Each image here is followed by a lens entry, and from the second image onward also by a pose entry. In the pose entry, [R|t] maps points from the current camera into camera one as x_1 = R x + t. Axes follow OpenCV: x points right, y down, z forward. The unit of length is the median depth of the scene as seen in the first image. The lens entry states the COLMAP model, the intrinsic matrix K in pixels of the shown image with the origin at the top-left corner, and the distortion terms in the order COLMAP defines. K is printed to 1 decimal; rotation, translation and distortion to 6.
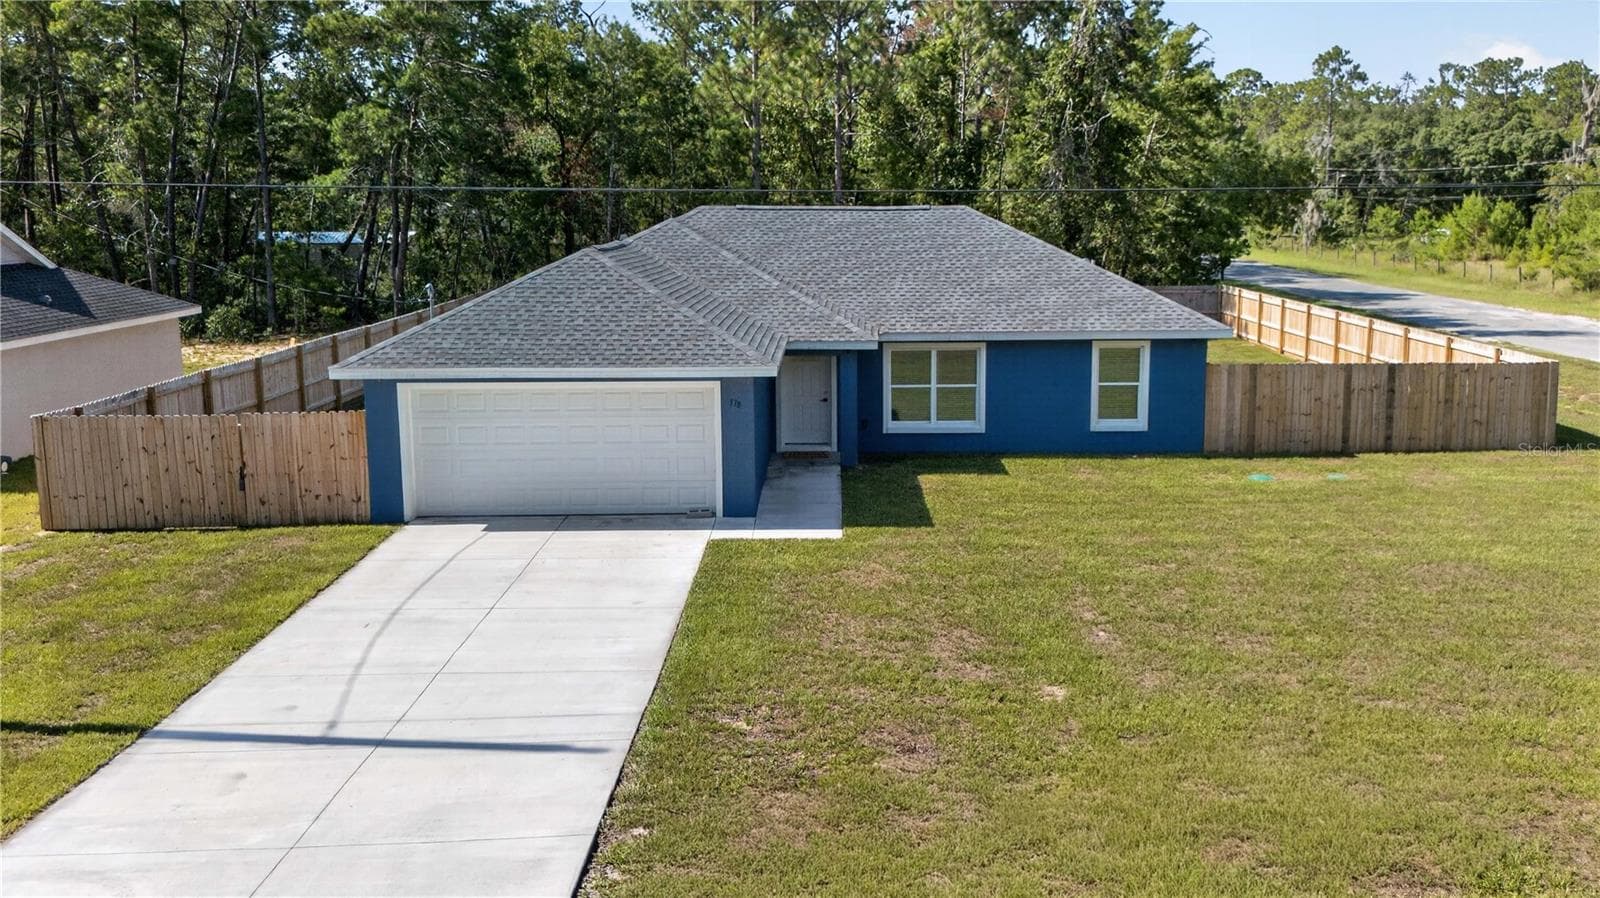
lens RADIAL K [[1264.7, 0, 803.3], [0, 1264.7, 416.5], [0, 0, 1]] dist [0.172379, -0.352062]
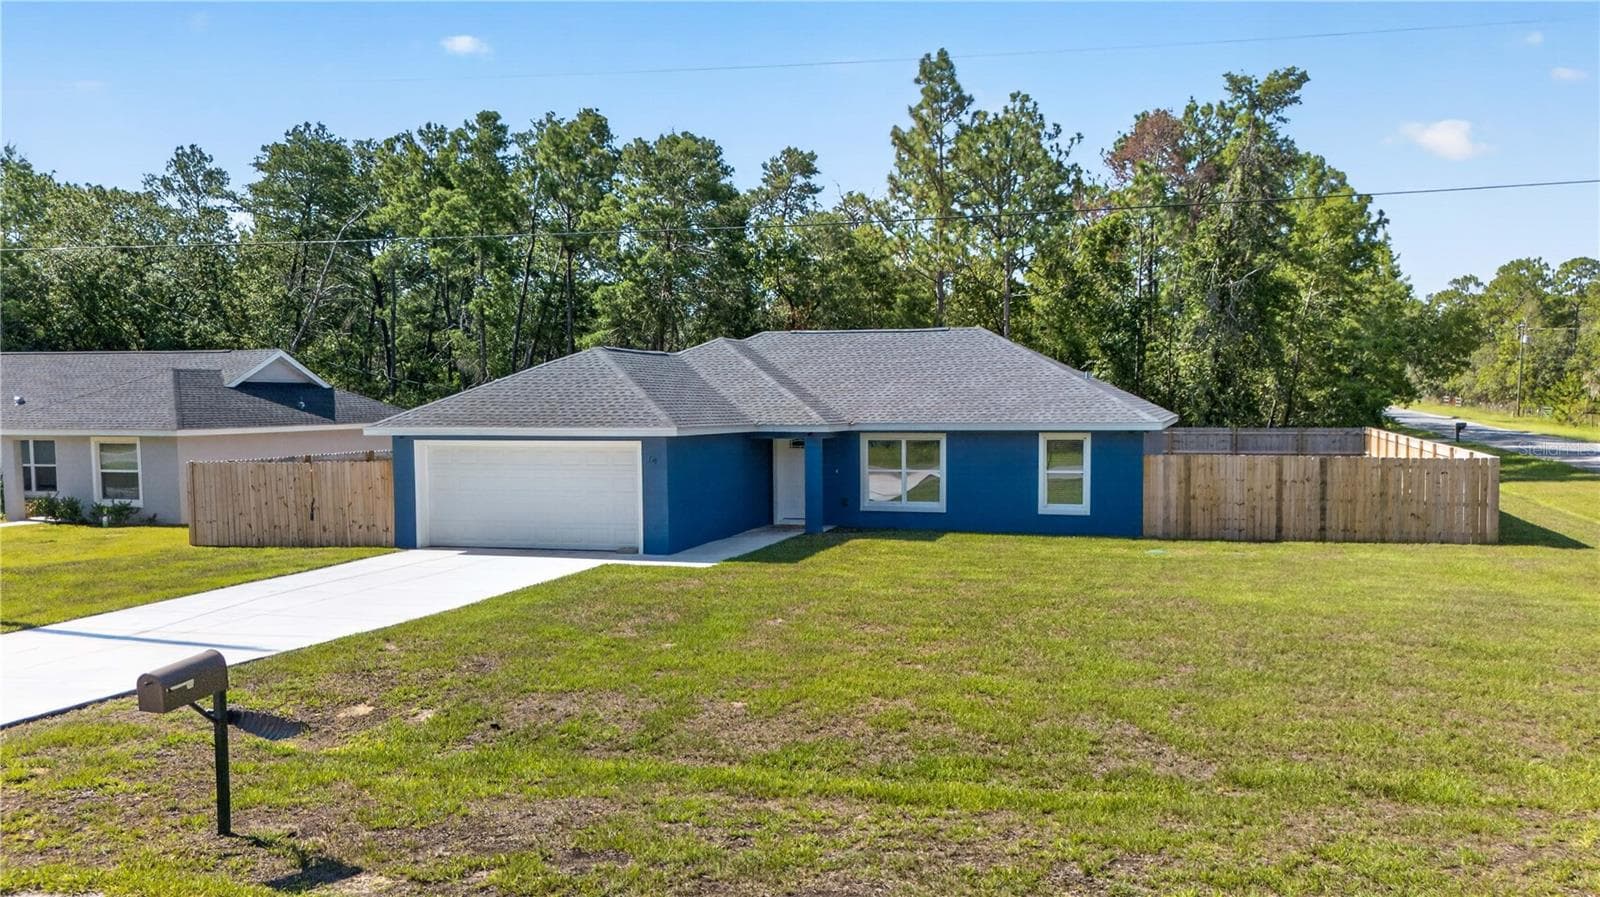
lens RADIAL K [[1124.9, 0, 807.0], [0, 1124.9, 451.3], [0, 0, 1]] dist [0.037522, -0.004056]
pose [[0.965258, 0.016649, -0.260766, 0.287848], [-0.044270, 0.993960, -0.100413, 0.065052], [0.257519, 0.108469, 0.960166, 0.002140]]
